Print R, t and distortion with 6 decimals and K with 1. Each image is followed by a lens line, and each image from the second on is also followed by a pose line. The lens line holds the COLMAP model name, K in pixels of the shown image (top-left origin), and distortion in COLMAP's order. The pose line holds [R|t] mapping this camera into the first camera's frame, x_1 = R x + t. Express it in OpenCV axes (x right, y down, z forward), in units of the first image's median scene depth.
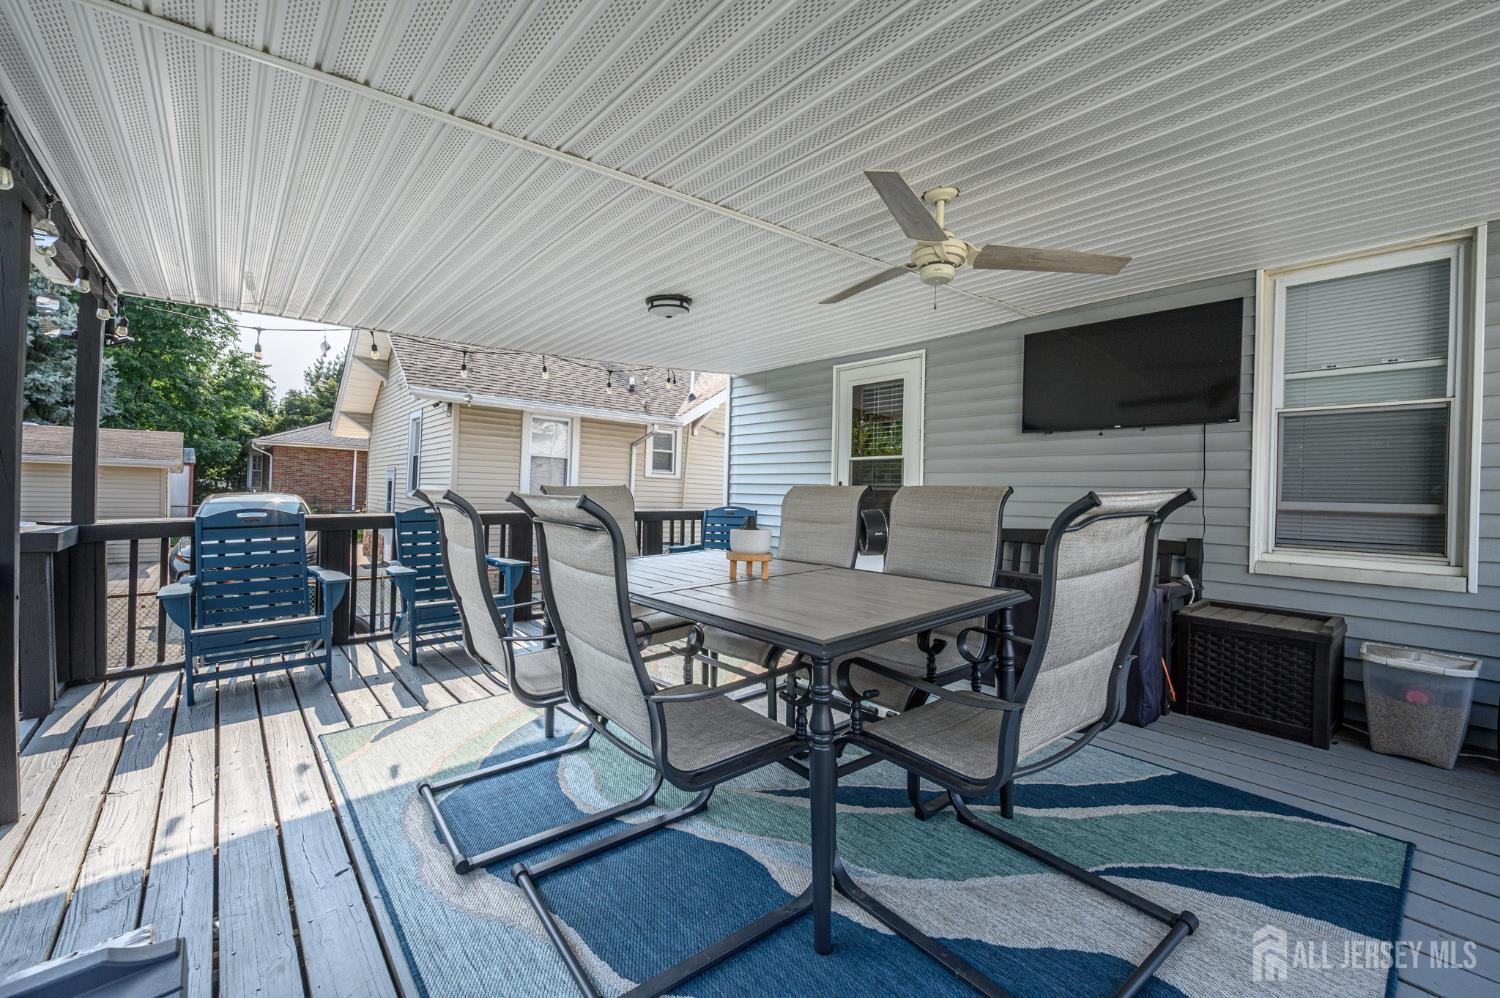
lens RADIAL K [[612.2, 0, 748.4], [0, 612.2, 495.3], [0, 0, 1]] dist [-0.001265, 0.005481]
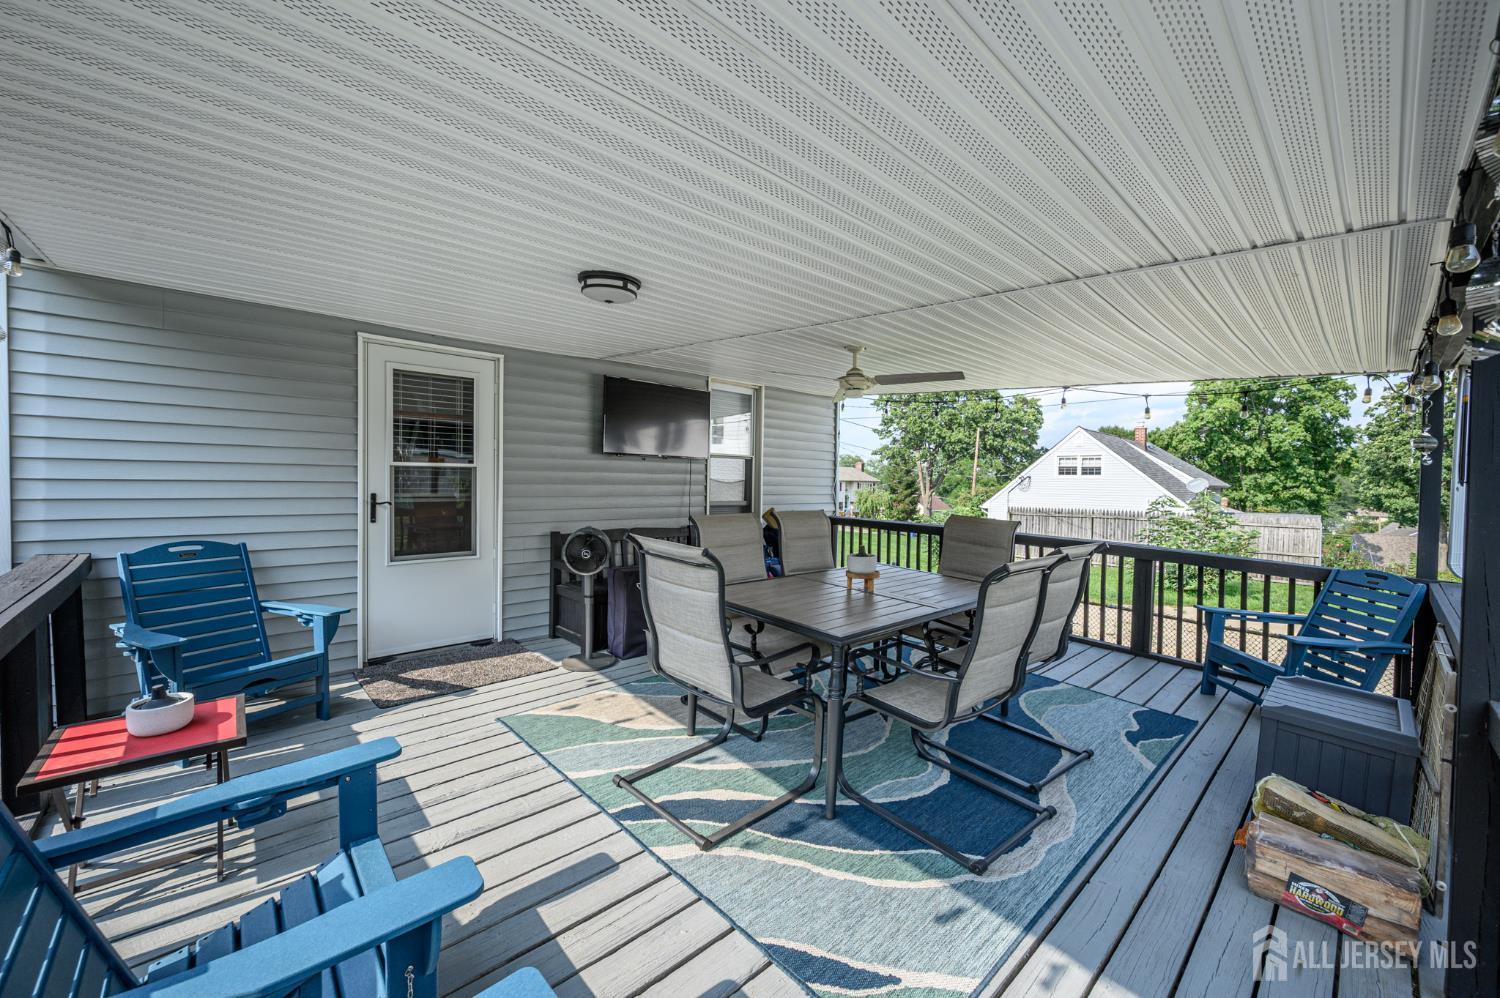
lens RADIAL K [[592.2, 0, 744.8], [0, 592.2, 496.4], [0, 0, 1]] dist [-0.003408, -0.000672]
pose [[-0.020806, -0.051718, 0.998445, -0.960452], [-0.012463, 0.998597, 0.051466, -0.102087], [-0.999706, -0.011373, -0.021422, 0.937140]]
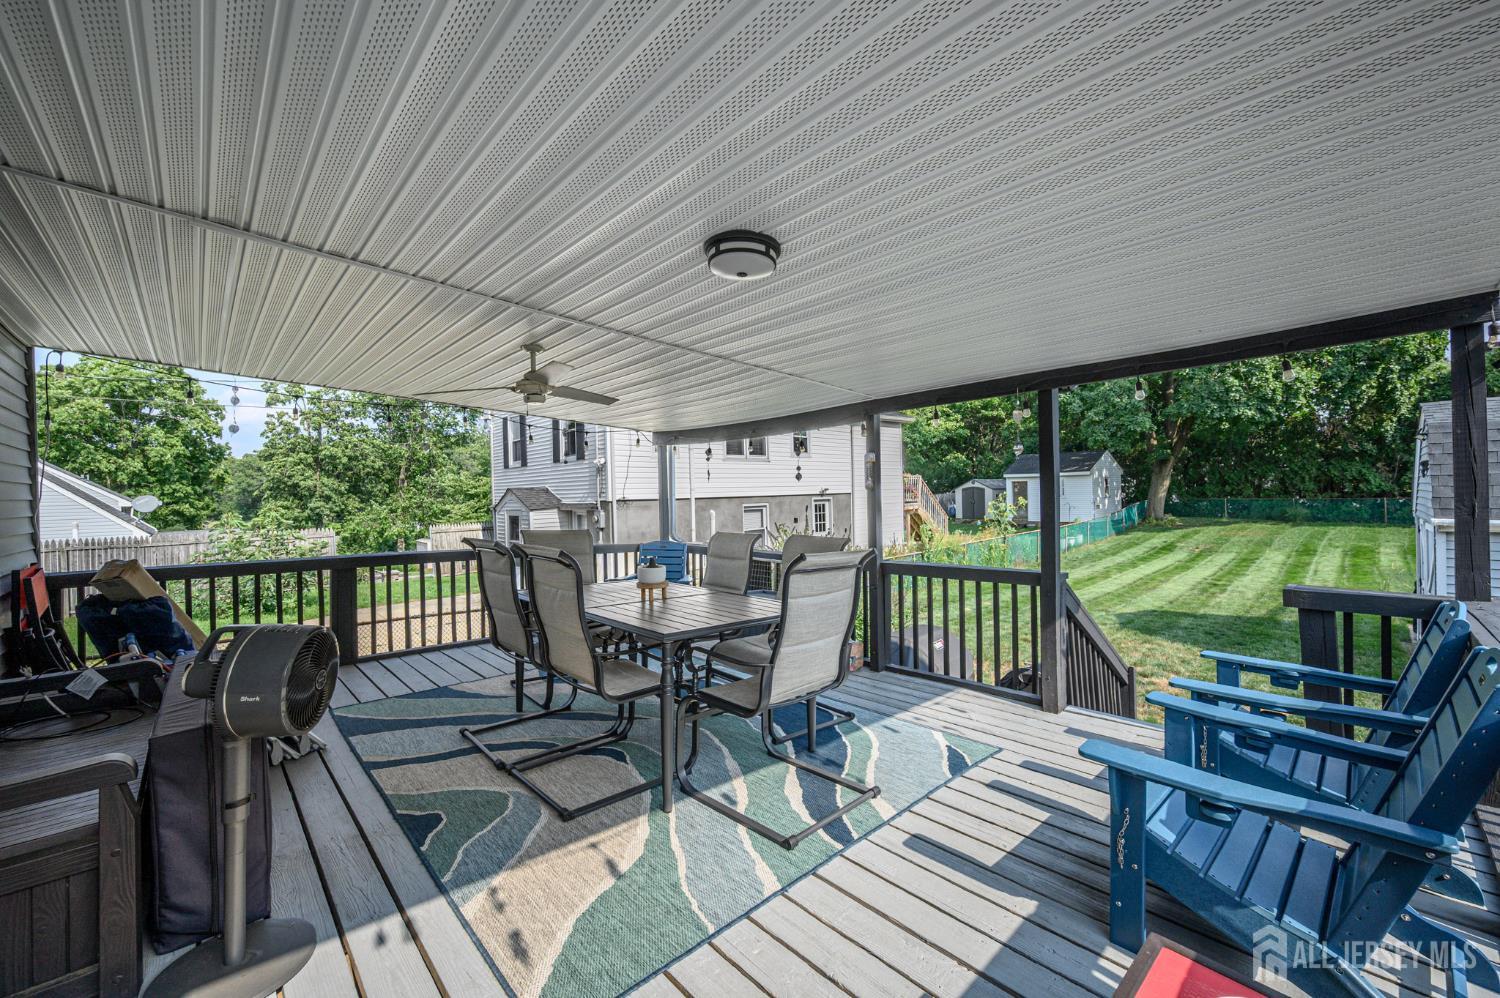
lens RADIAL K [[588.1, 0, 746.1], [0, 588.1, 500.6], [0, 0, 1]] dist [0.001346, 0.000314]
pose [[-0.999648, -0.006161, -0.025806, -0.132842], [-0.006502, 0.999893, 0.013121, -0.088504], [0.025722, 0.013284, -0.999581, 1.747505]]
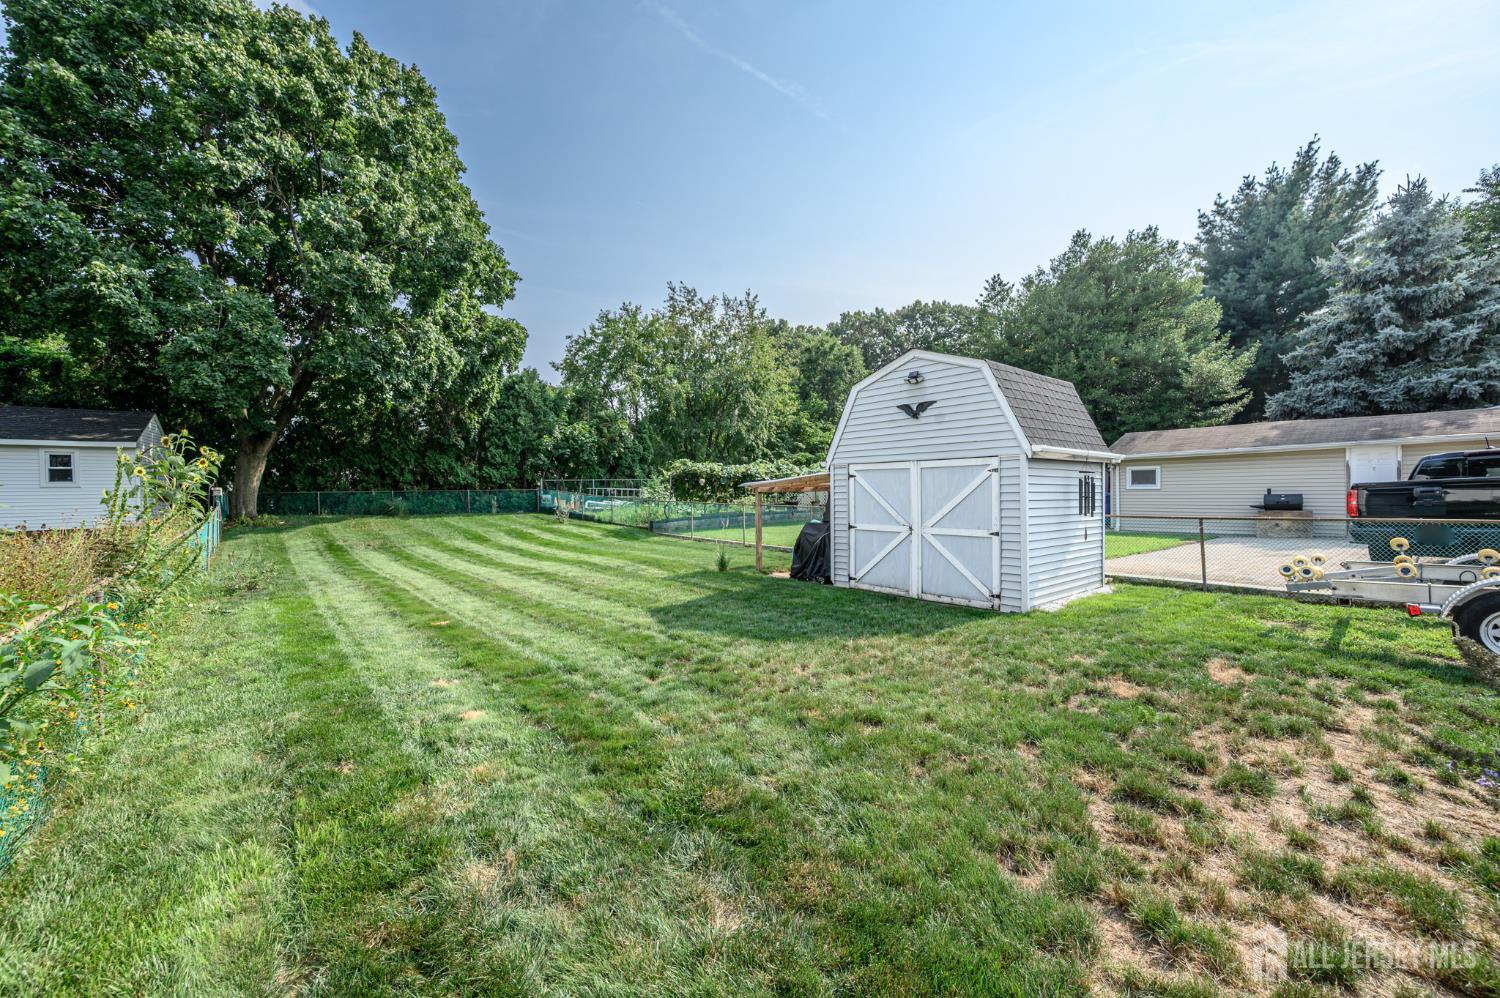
lens RADIAL K [[588.1, 0, 746.1], [0, 588.1, 500.6], [0, 0, 1]] dist [0.001346, 0.000314]
pose [[-0.037586, -0.013342, -0.999204, -0.436084], [0.009652, 0.999859, -0.013714, 0.198621], [0.999247, -0.010160, -0.037452, -1.184321]]
